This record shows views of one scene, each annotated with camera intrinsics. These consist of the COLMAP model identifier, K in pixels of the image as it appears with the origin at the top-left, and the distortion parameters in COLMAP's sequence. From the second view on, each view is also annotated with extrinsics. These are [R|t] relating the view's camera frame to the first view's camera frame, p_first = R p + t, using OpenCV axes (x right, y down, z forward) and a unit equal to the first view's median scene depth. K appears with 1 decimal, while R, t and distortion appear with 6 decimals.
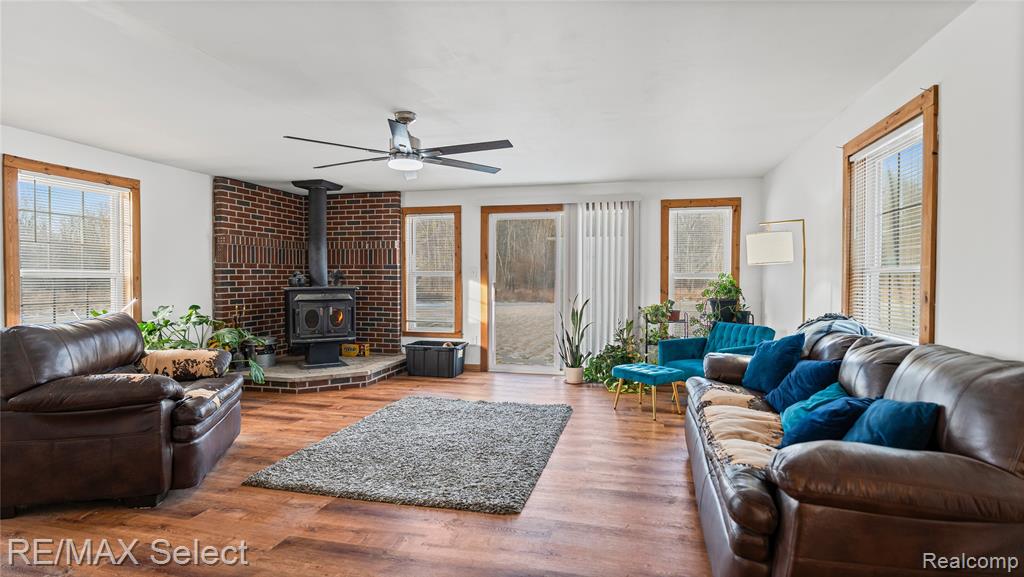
lens RADIAL K [[529.6, 0, 513.3], [0, 529.6, 286.8], [0, 0, 1]] dist [-0.000713, 0.000009]
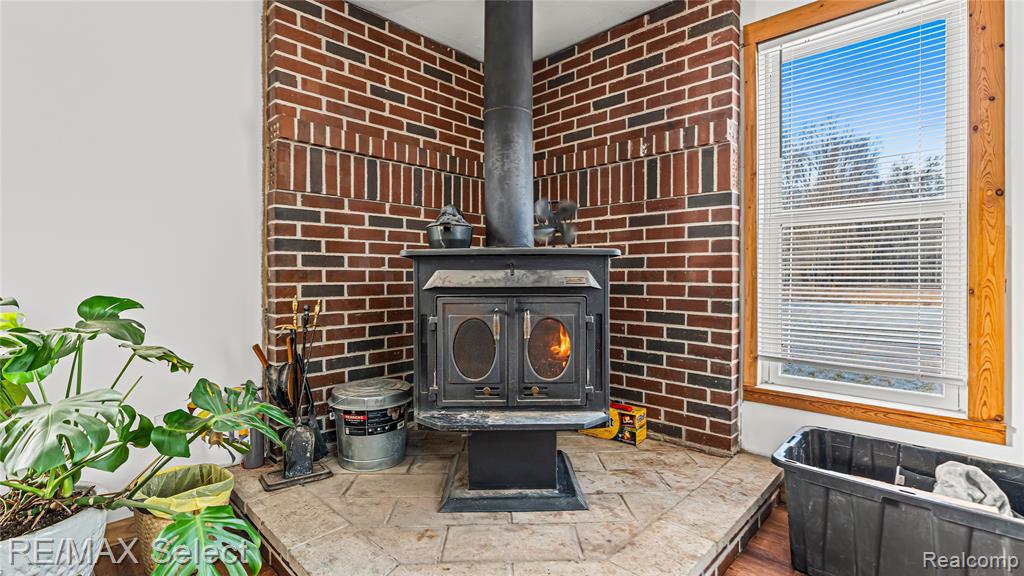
lens RADIAL K [[467.9, 0, 511.9], [0, 467.9, 284.1], [0, 0, 1]] dist [0.000613, -0.000039]
pose [[0.872033, 0.004937, -0.489422, -0.198049], [-0.008645, 0.999949, -0.005315, 0.021376], [0.489370, 0.008866, 0.872031, 0.679497]]
